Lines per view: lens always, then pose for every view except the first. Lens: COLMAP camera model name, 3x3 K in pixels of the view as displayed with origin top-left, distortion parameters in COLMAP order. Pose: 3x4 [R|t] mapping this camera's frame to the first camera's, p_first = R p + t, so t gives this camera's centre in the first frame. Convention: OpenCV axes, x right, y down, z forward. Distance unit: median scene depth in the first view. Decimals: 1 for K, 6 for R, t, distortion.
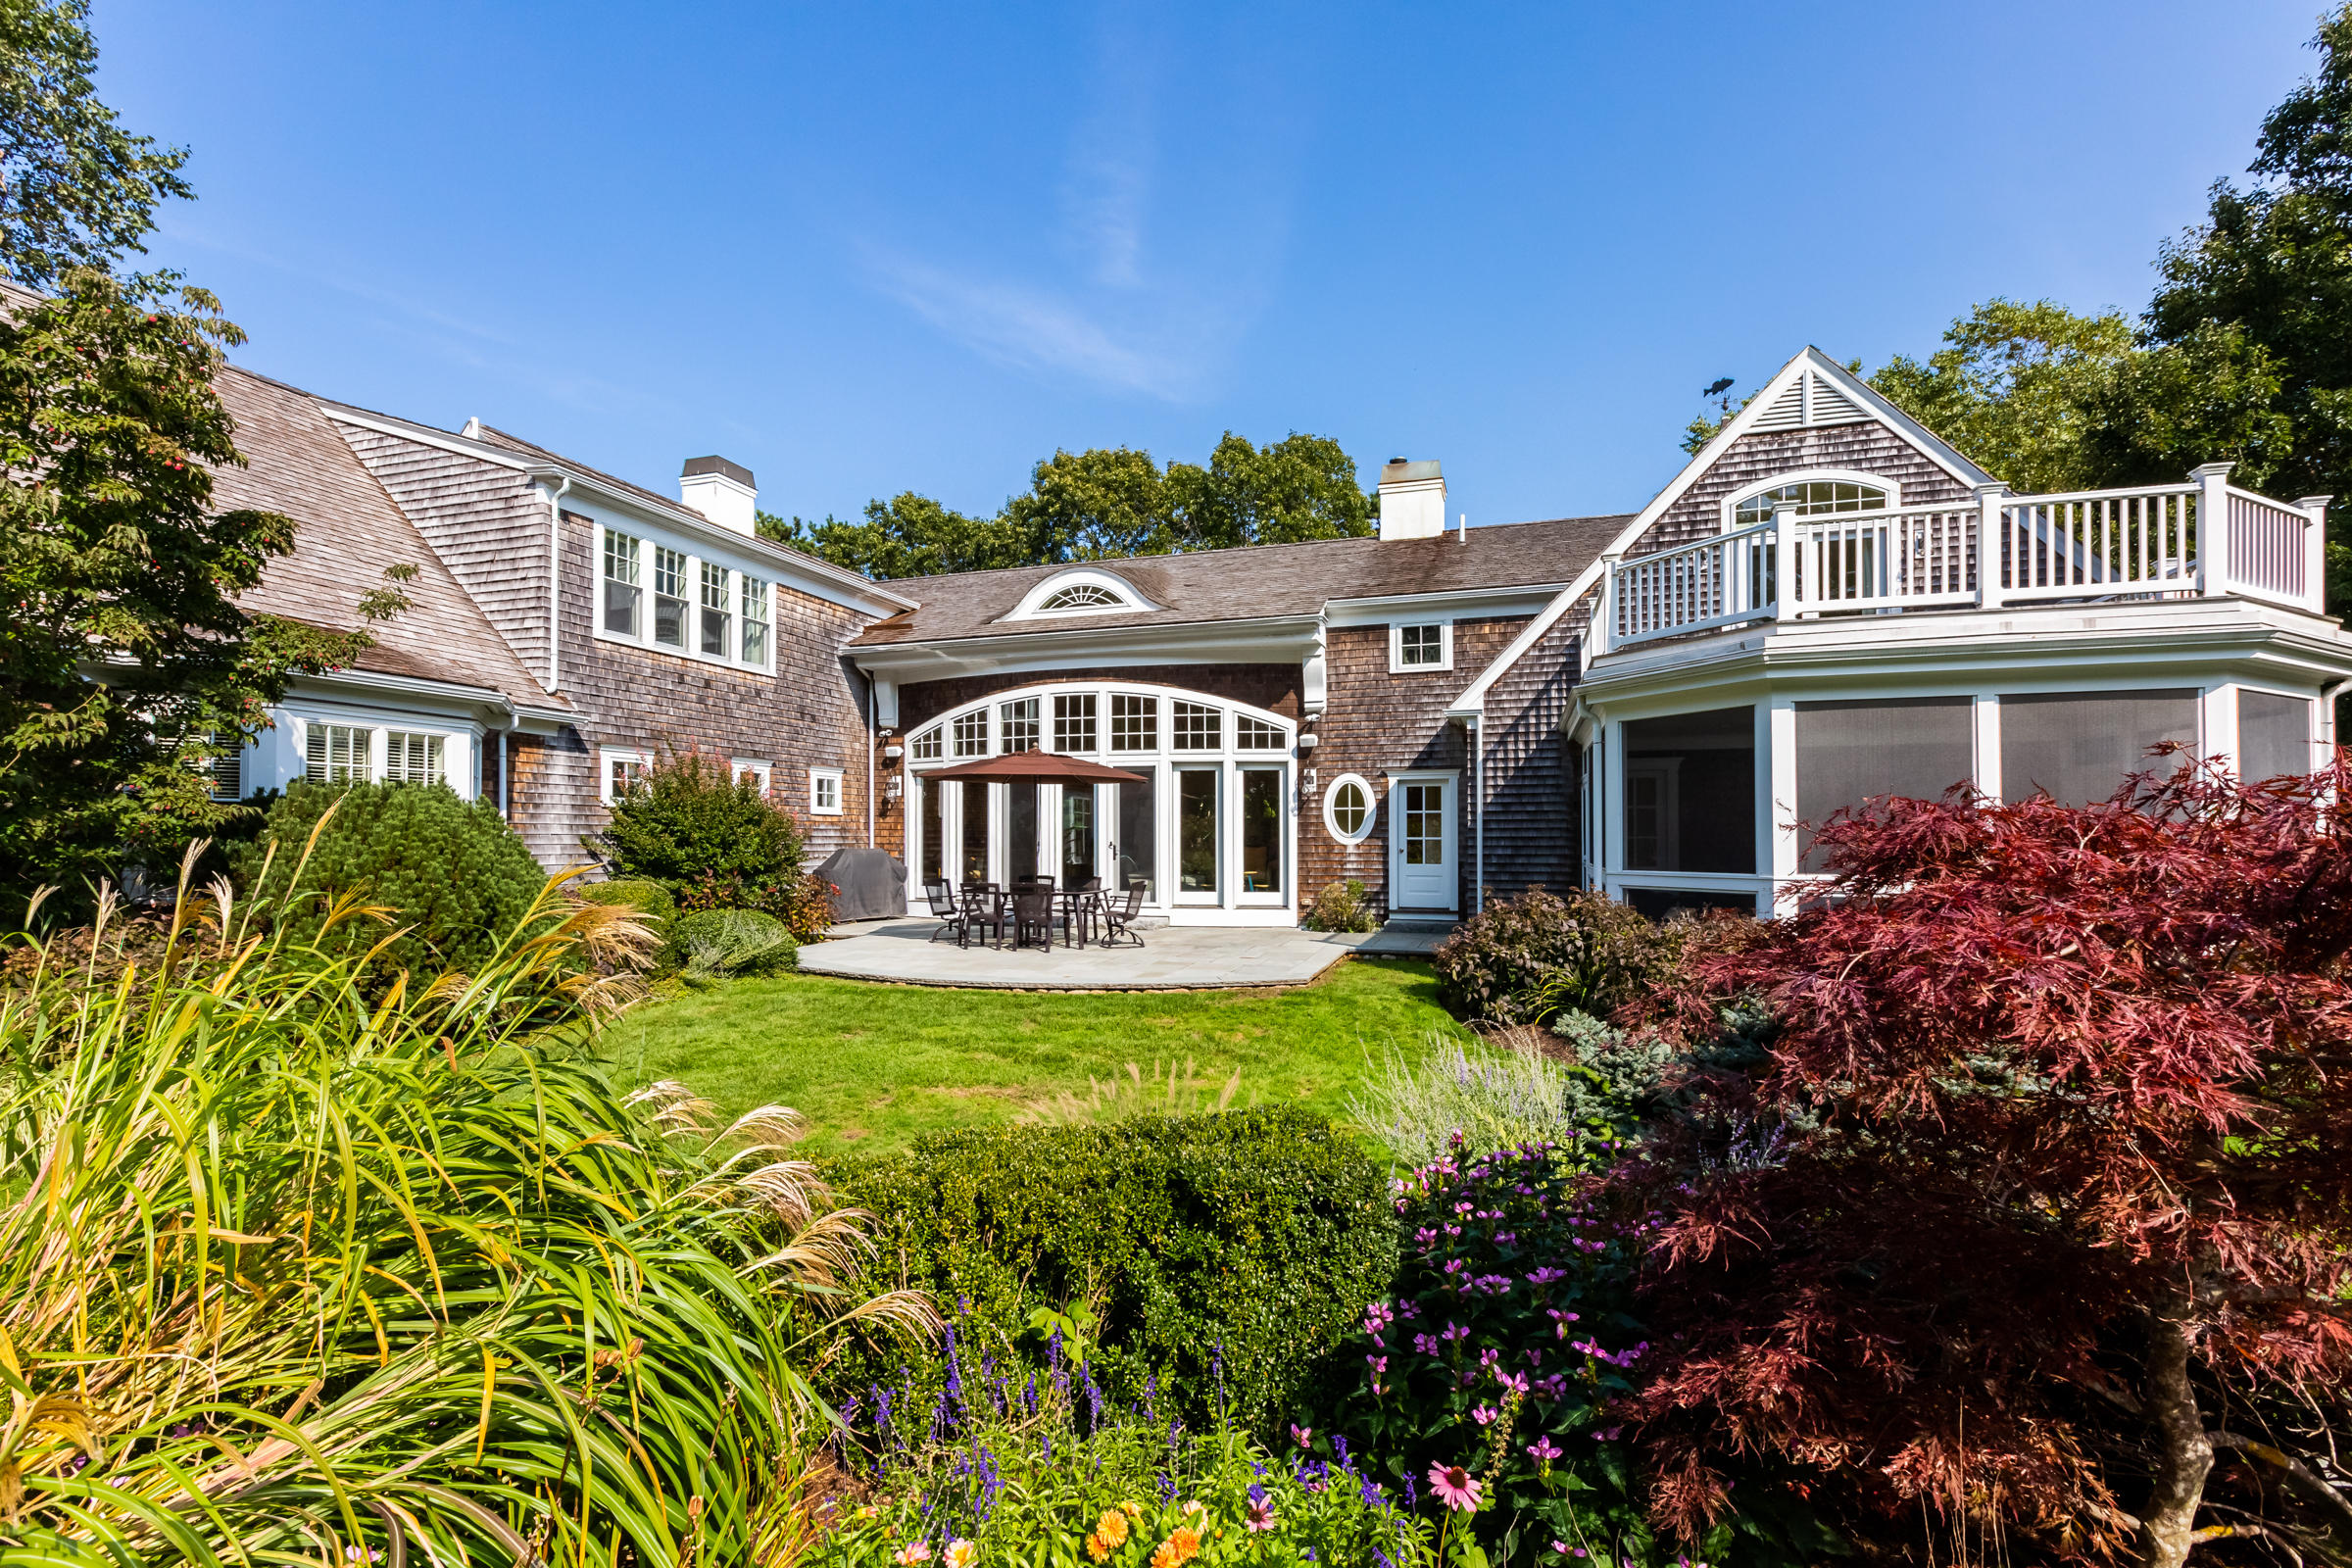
lens RADIAL K [[1085.3, 0, 1191.7], [0, 1085.3, 829.2], [0, 0, 1]] dist [-0.001142, -0.000131]
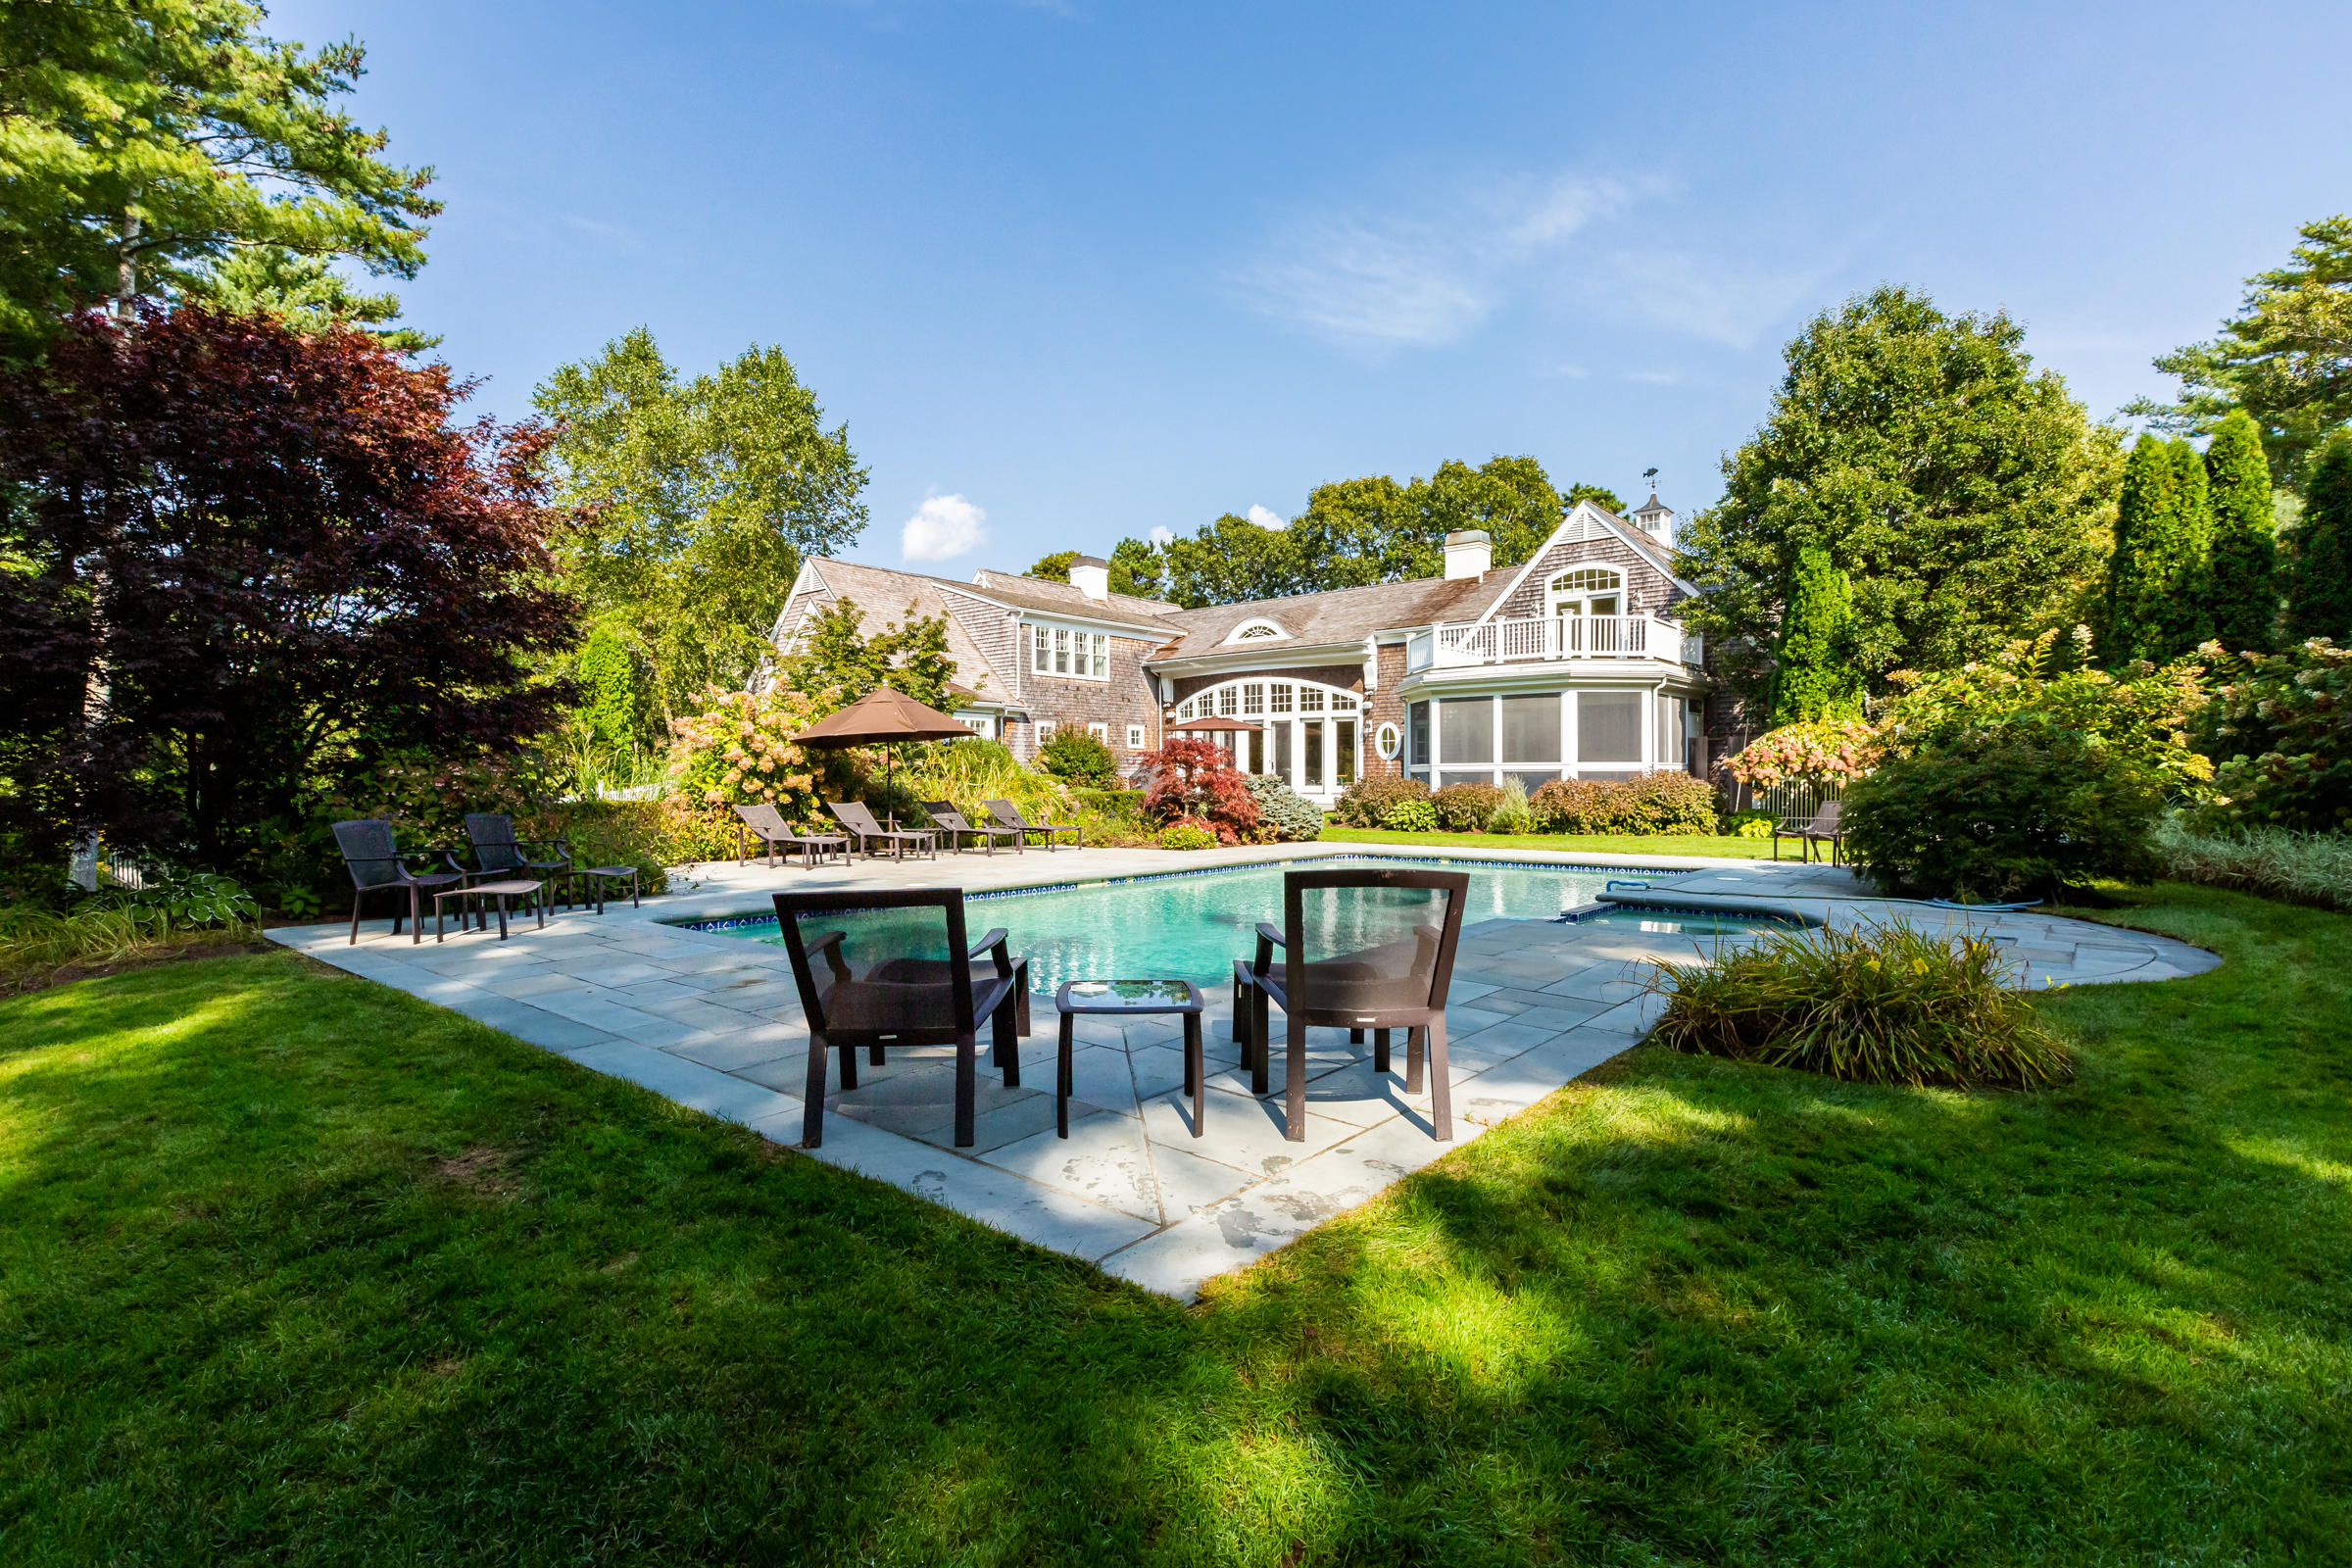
lens RADIAL K [[1085.3, 0, 1174.4], [0, 1085.3, 779.5], [0, 0, 1]] dist [-0.001142, -0.000131]
pose [[0.934565, -0.003732, -0.355773, 0.462065], [0.008509, 0.999893, 0.011863, 0.022044], [0.355691, -0.014114, 0.934497, -0.880215]]
